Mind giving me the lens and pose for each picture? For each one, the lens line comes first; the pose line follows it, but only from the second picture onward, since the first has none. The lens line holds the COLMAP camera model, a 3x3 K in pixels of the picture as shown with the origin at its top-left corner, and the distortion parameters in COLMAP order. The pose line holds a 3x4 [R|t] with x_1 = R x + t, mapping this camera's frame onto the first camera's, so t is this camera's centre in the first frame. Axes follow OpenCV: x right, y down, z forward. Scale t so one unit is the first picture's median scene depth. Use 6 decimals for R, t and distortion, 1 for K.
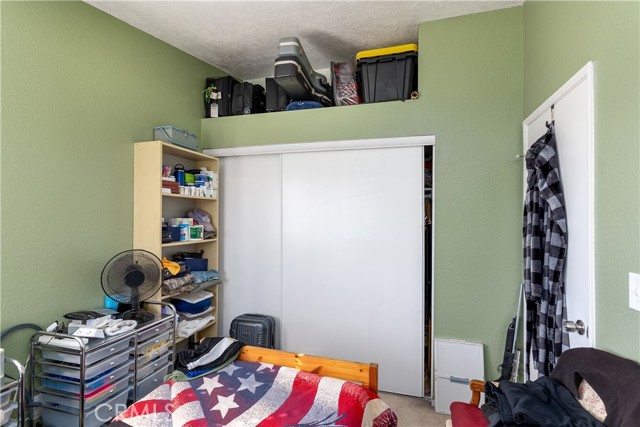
lens RADIAL K [[306.7, 0, 321.2], [0, 306.7, 215.1], [0, 0, 1]] dist [-0.002593, -0.000333]
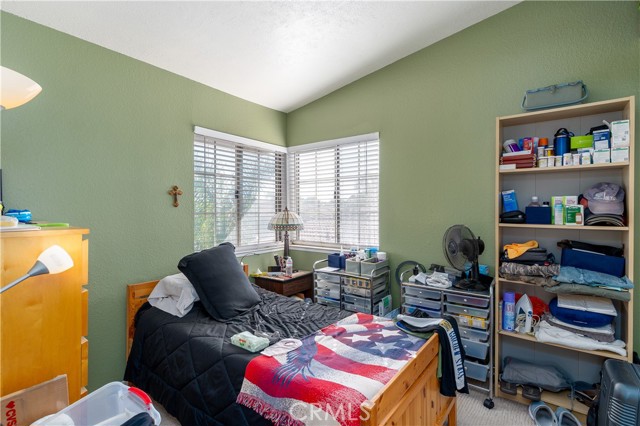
lens RADIAL K [[306.7, 0, 319.9], [0, 306.7, 213.0], [0, 0, 1]] dist [-0.002593, -0.000333]
pose [[-0.365291, 0.000999, -0.930893, 0.583624], [0.003668, 0.999993, -0.000367, 0.059120], [0.930886, -0.003549, -0.365293, 0.823104]]
